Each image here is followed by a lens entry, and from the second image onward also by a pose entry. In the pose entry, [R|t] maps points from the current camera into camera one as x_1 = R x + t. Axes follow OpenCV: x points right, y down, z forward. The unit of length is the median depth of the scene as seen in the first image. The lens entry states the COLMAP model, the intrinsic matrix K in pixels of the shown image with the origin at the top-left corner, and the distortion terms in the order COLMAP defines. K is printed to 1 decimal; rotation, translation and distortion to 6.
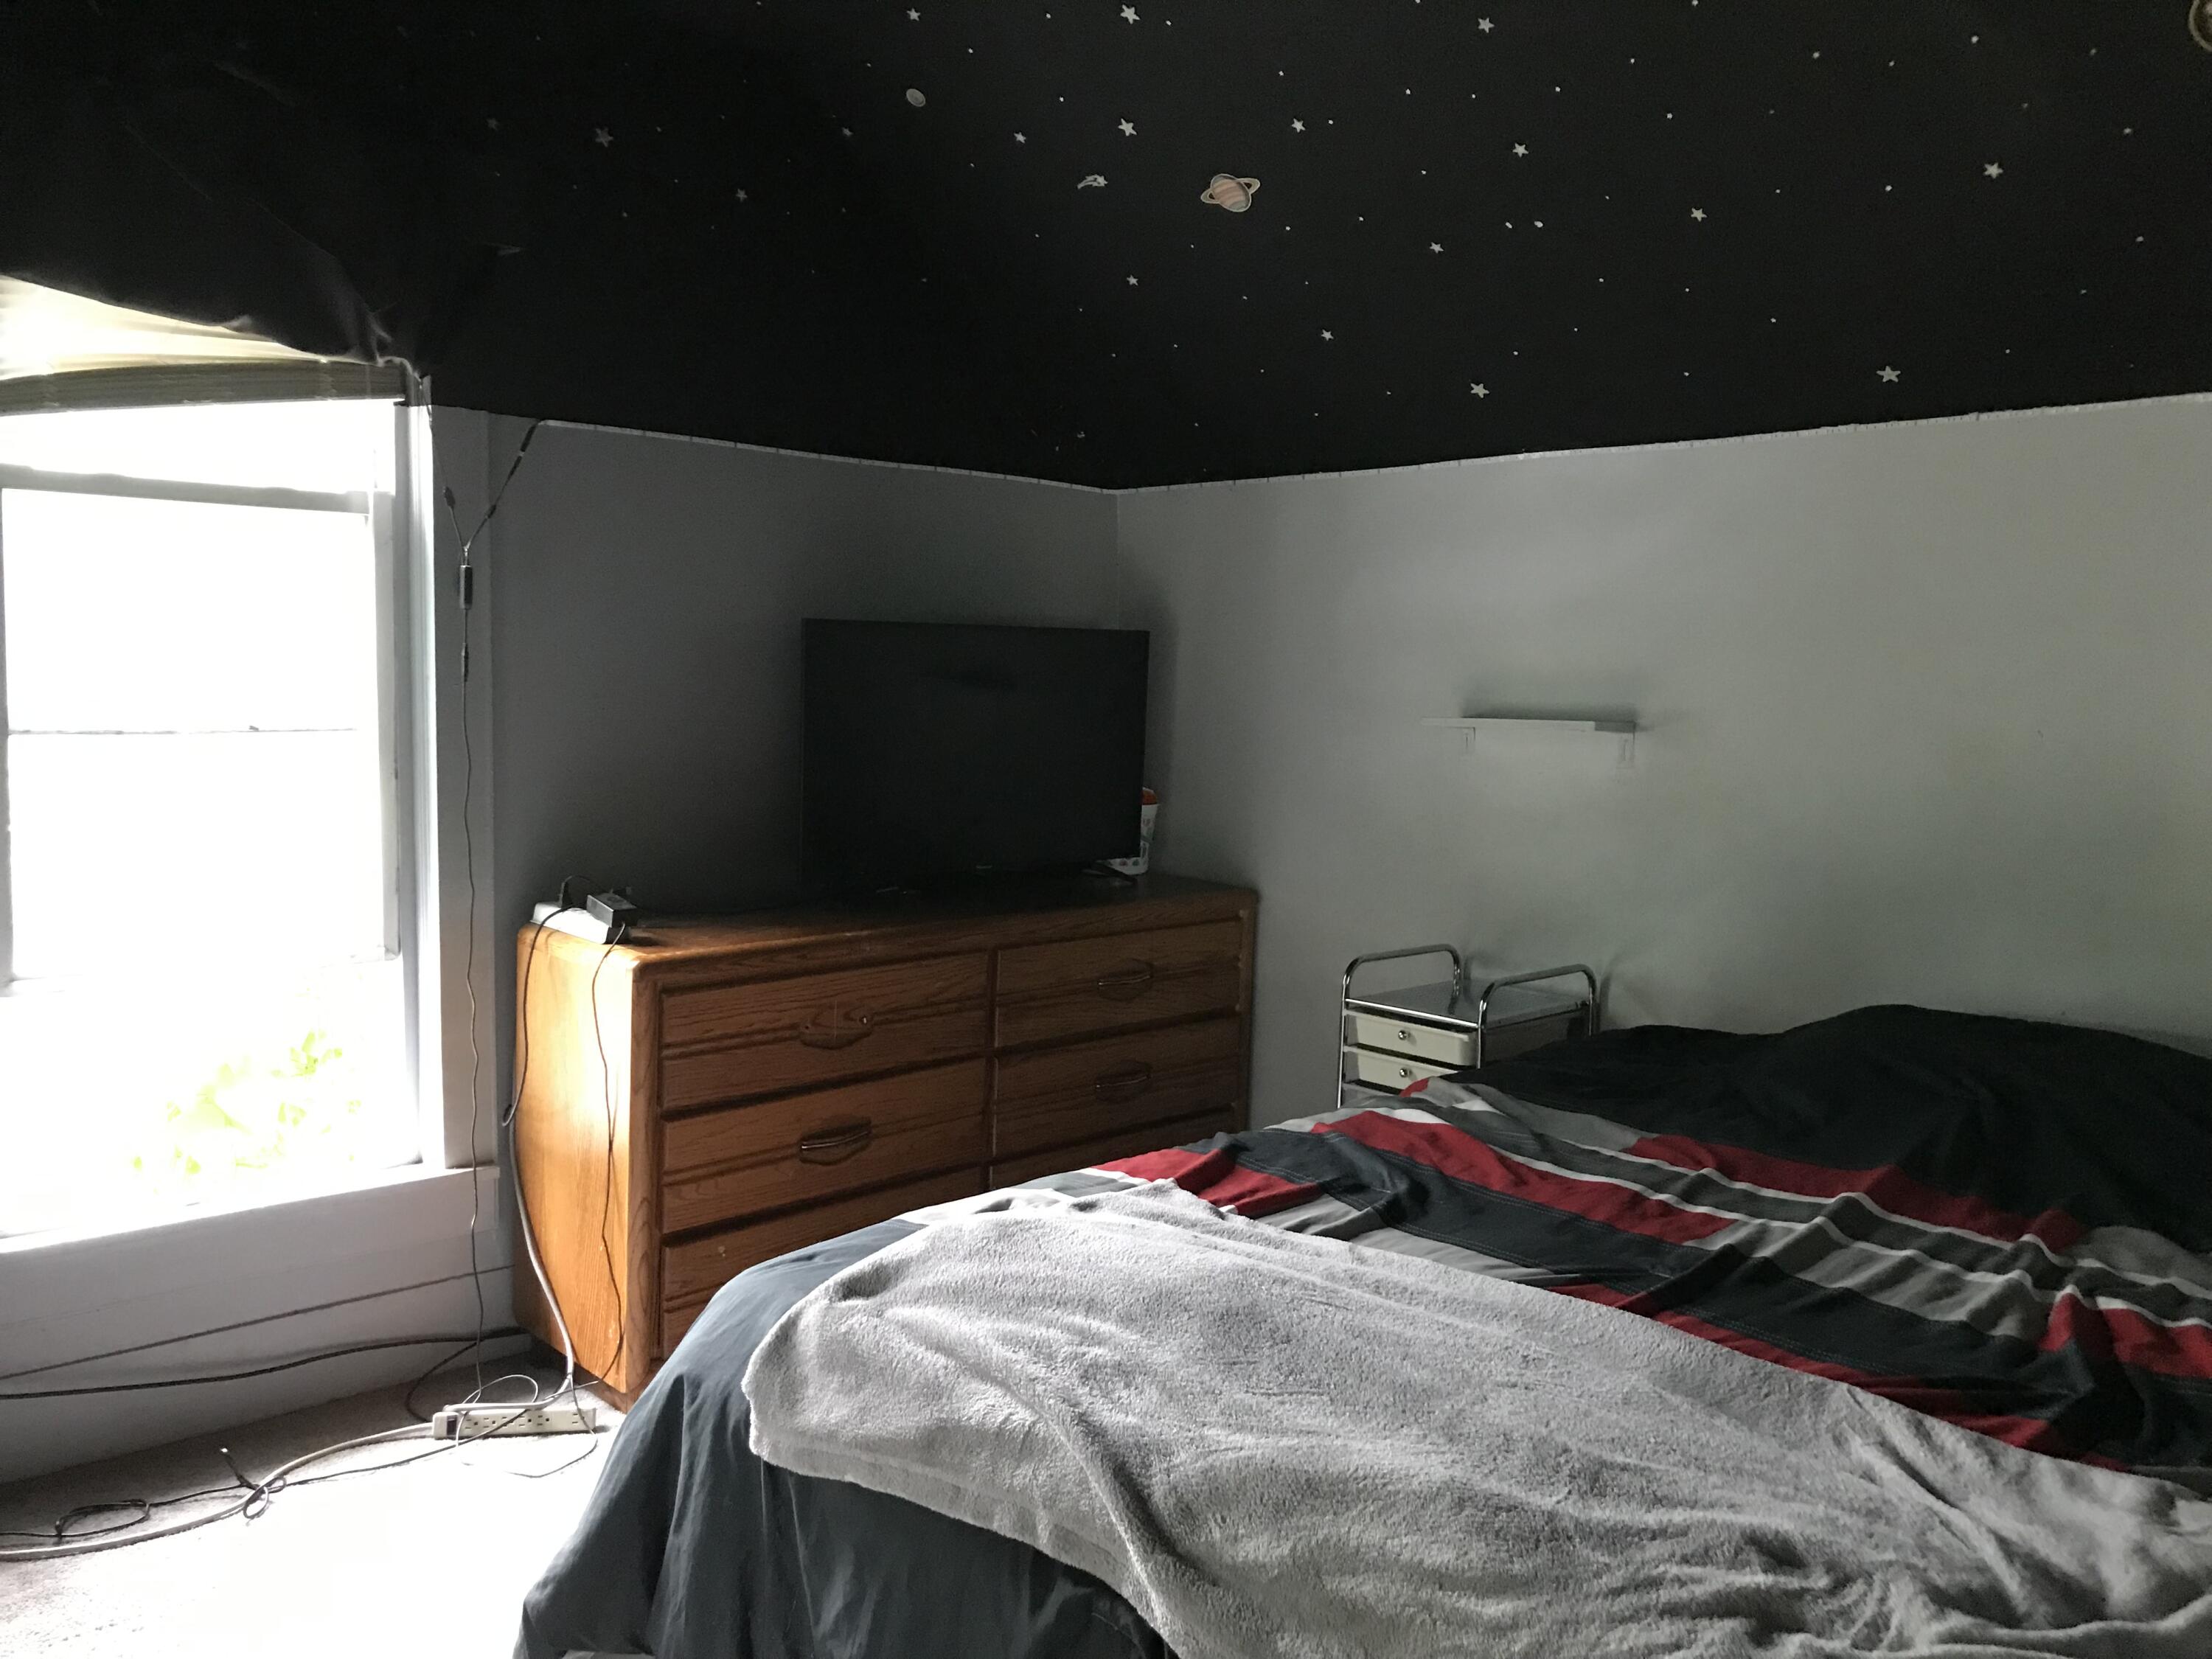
lens RADIAL K [[1831.5, 0, 1106.0], [0, 1831.5, 829.5], [0, 0, 1]] dist [0.009228, 0.000816]
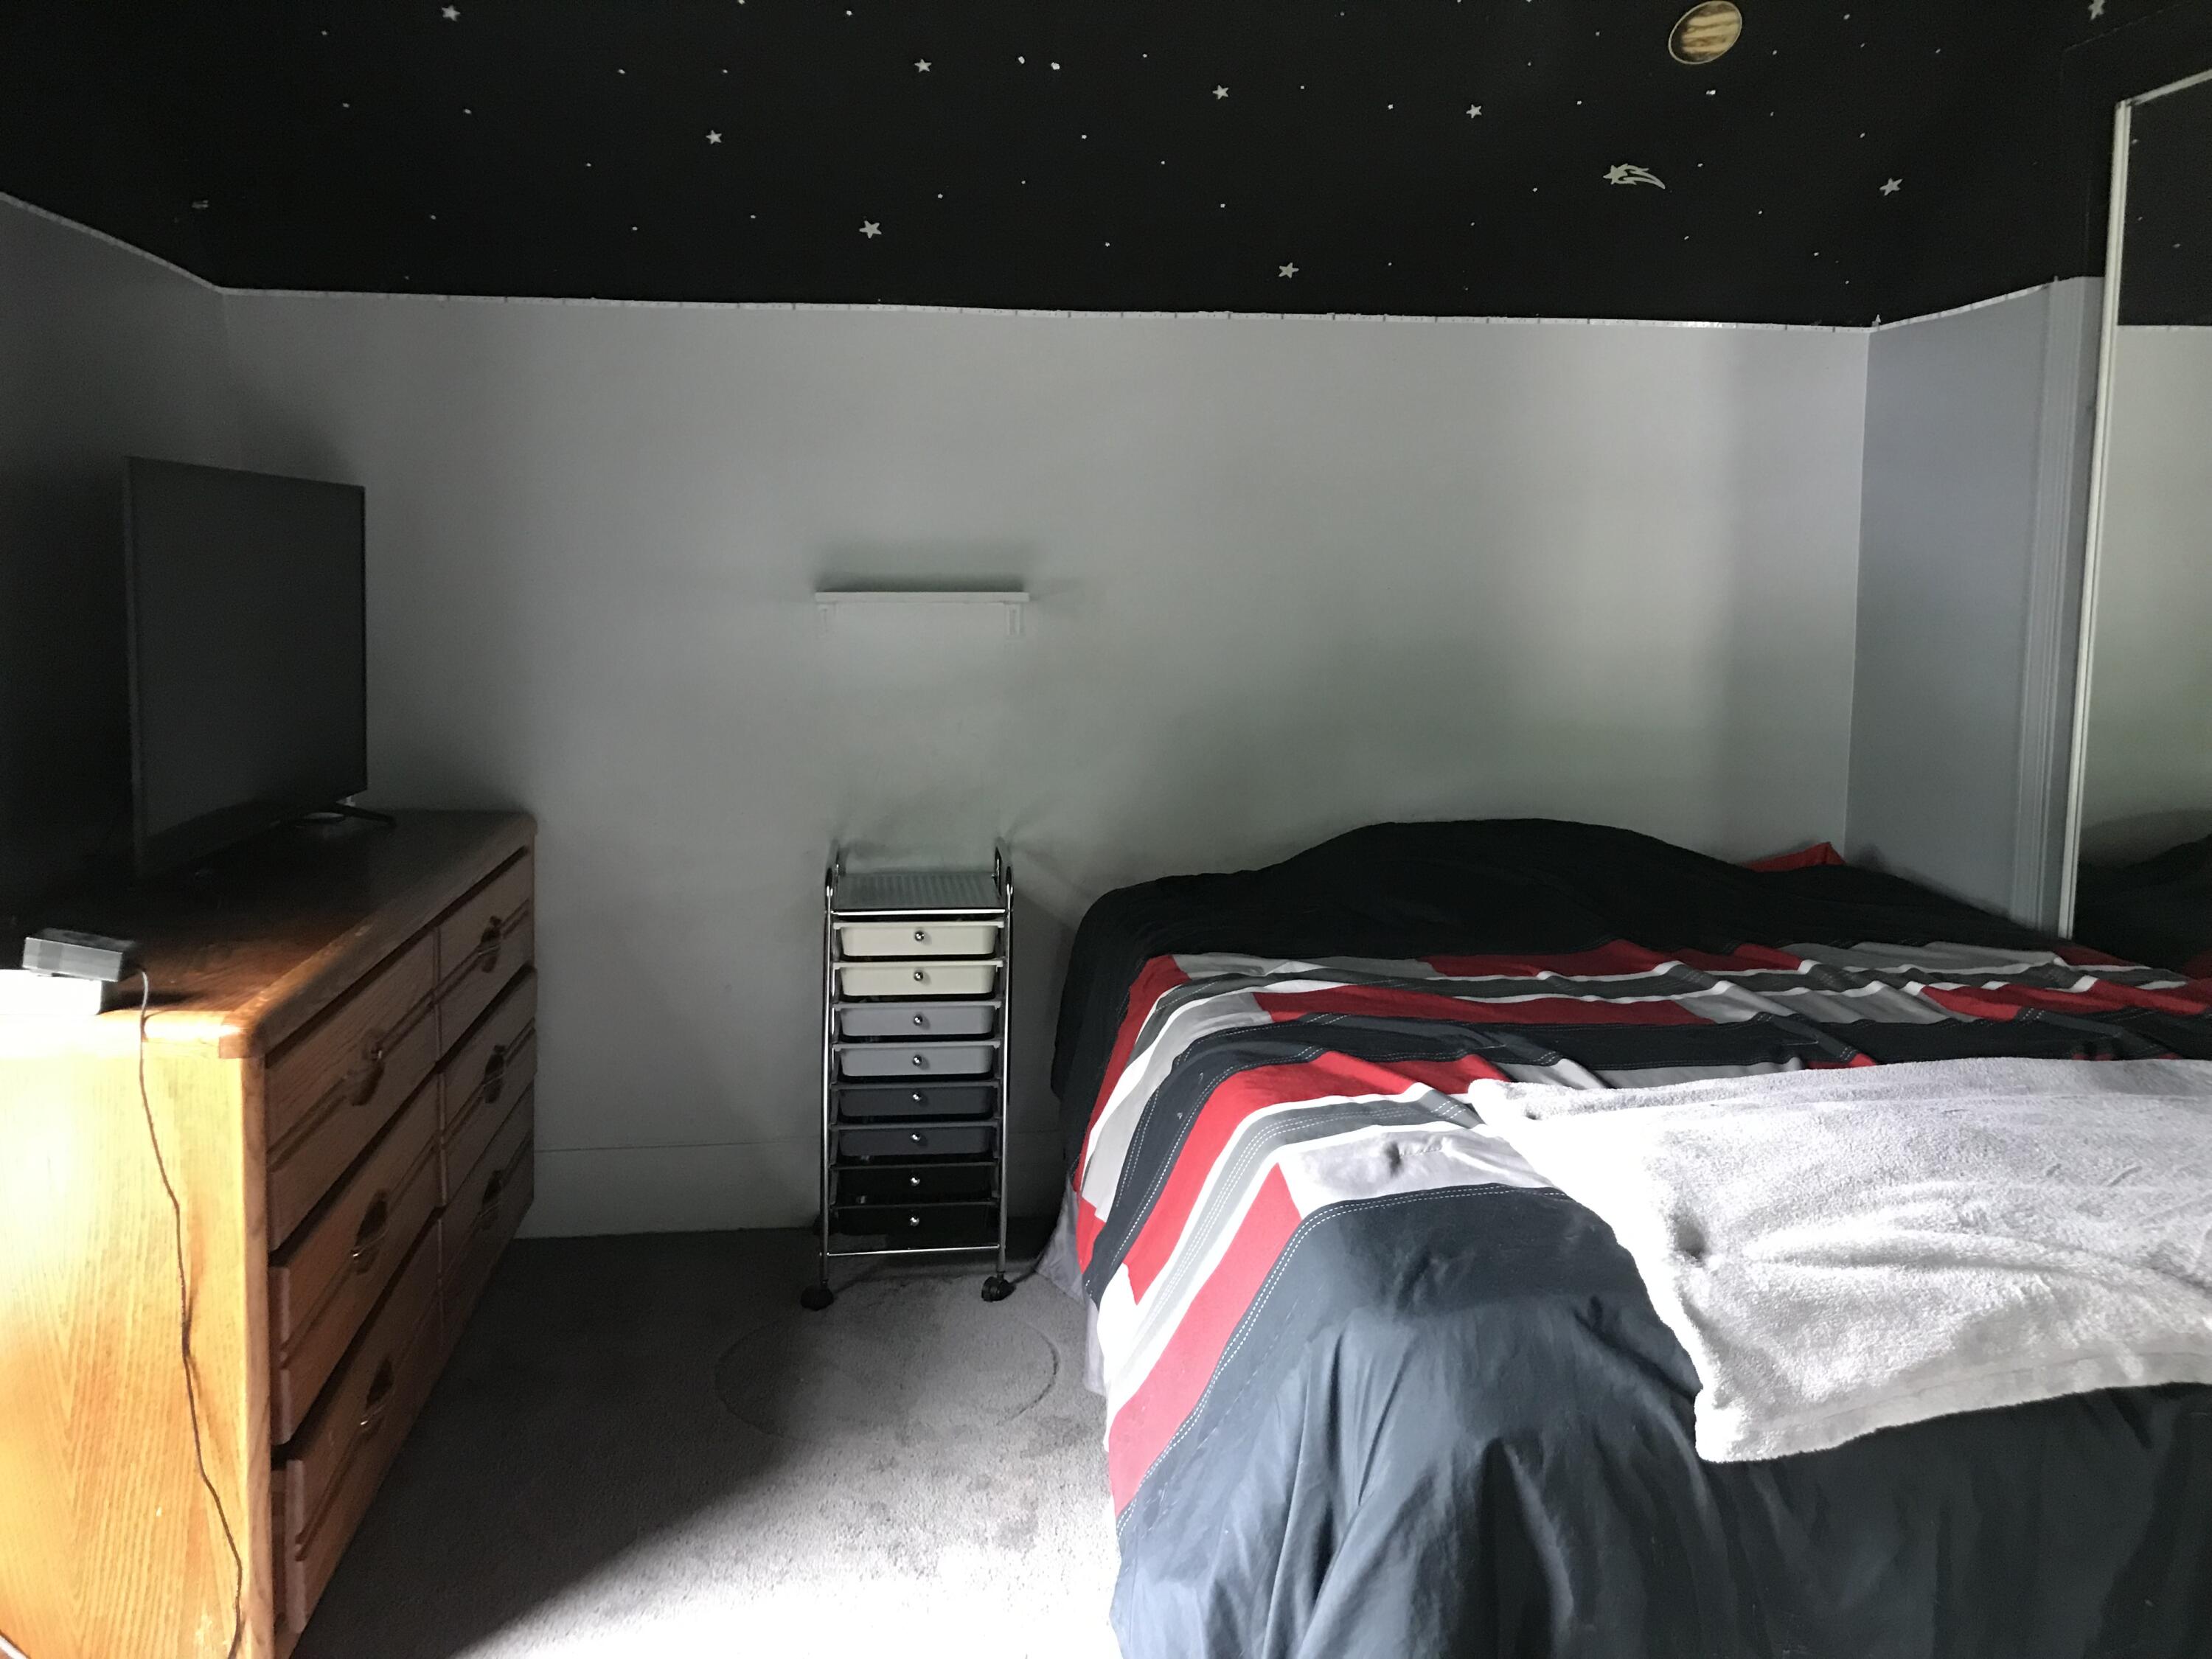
lens RADIAL K [[1831.5, 0, 1106.0], [0, 1831.5, 829.5], [0, 0, 1]] dist [0.009228, 0.000816]
pose [[0.596281, -0.128328, 0.792453, -0.505671], [0.076204, 0.991731, 0.103259, -0.029545], [-0.799151, -0.001183, 0.601129, 0.367228]]
